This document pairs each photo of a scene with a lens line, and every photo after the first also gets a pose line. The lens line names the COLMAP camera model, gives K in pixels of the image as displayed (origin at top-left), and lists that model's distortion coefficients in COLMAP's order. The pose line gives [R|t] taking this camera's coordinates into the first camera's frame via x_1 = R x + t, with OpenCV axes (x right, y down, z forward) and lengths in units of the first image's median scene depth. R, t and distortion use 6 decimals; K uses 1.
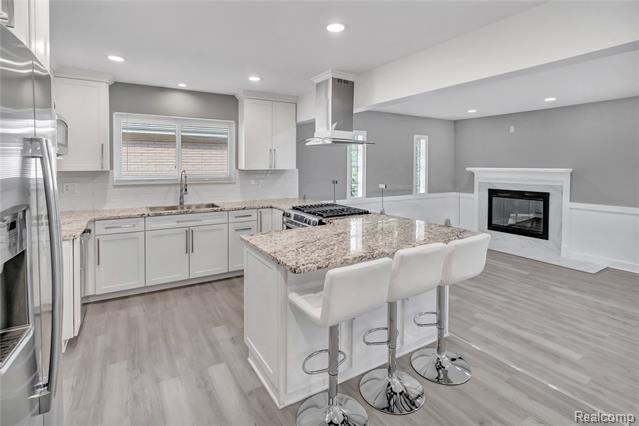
lens RADIAL K [[315.6, 0, 319.6], [0, 315.6, 171.8], [0, 0, 1]] dist [-0.015519, 0.000131]
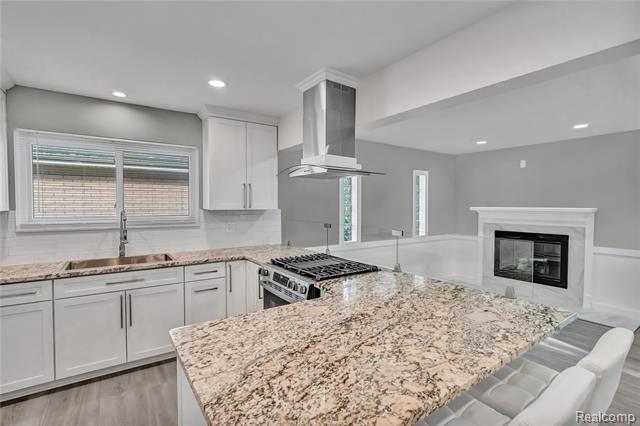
lens RADIAL K [[304.2, 0, 321.7], [0, 304.2, 213.7], [0, 0, 1]] dist [-0.008650, 0.000598]
pose [[0.998314, -0.002373, 0.057996, -0.008966], [0.001877, 0.999961, 0.008612, -0.002995], [-0.058014, -0.008489, 0.998280, 0.241684]]
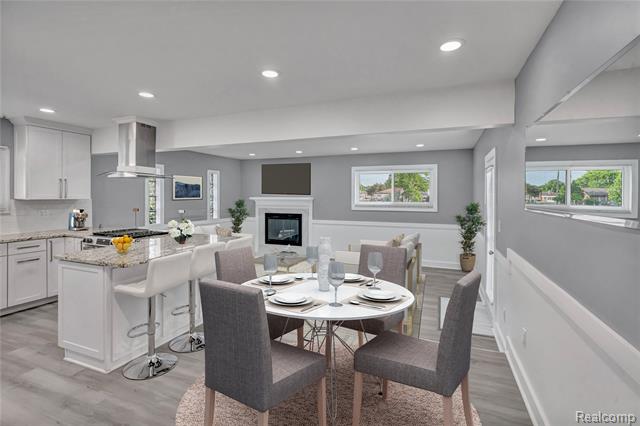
lens RADIAL K [[304.7, 0, 318.3], [0, 304.7, 197.2], [0, 0, 1]] dist [-0.001779, 0.000157]
pose [[0.805893, -0.001675, 0.592059, -0.068459], [0.010326, 0.999884, -0.011227, 0.005518], [-0.591972, 0.015162, 0.805816, -0.260360]]
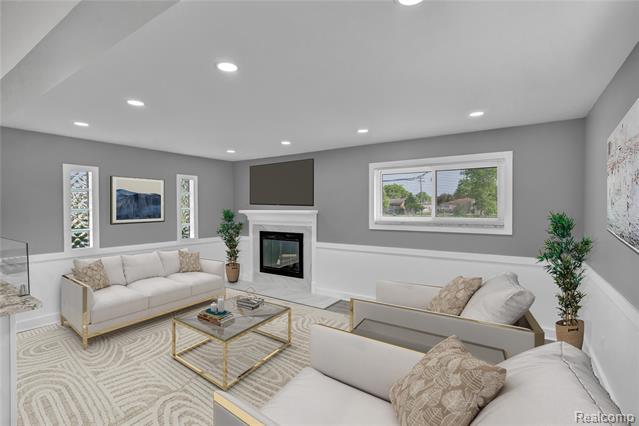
lens RADIAL K [[304.9, 0, 319.5], [0, 304.9, 213.0], [0, 0, 1]] dist [-0.010488, 0.000145]
pose [[0.909857, -0.011932, 0.414751, 0.454585], [0.013248, 0.999912, -0.000295, -0.001339], [-0.414711, 0.005763, 0.909935, 0.055308]]
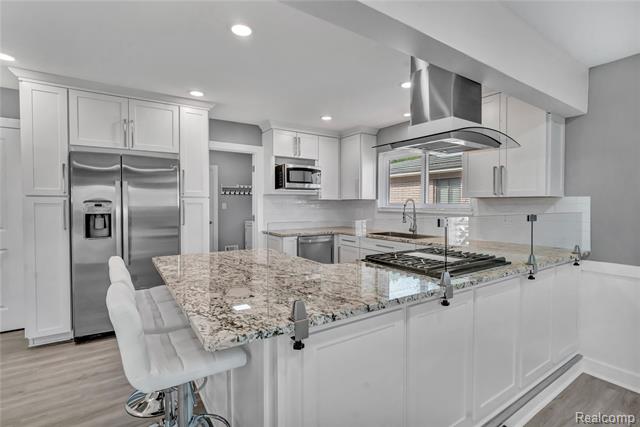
lens RADIAL K [[305.3, 0, 320.0], [0, 305.3, 213.5], [0, 0, 1]] dist [-0.010488, 0.000145]
pose [[0.036208, 0.028750, -0.998931, 0.479751], [-0.025345, 0.999291, 0.027842, 0.019482], [0.999023, 0.024310, 0.036911, 0.615206]]
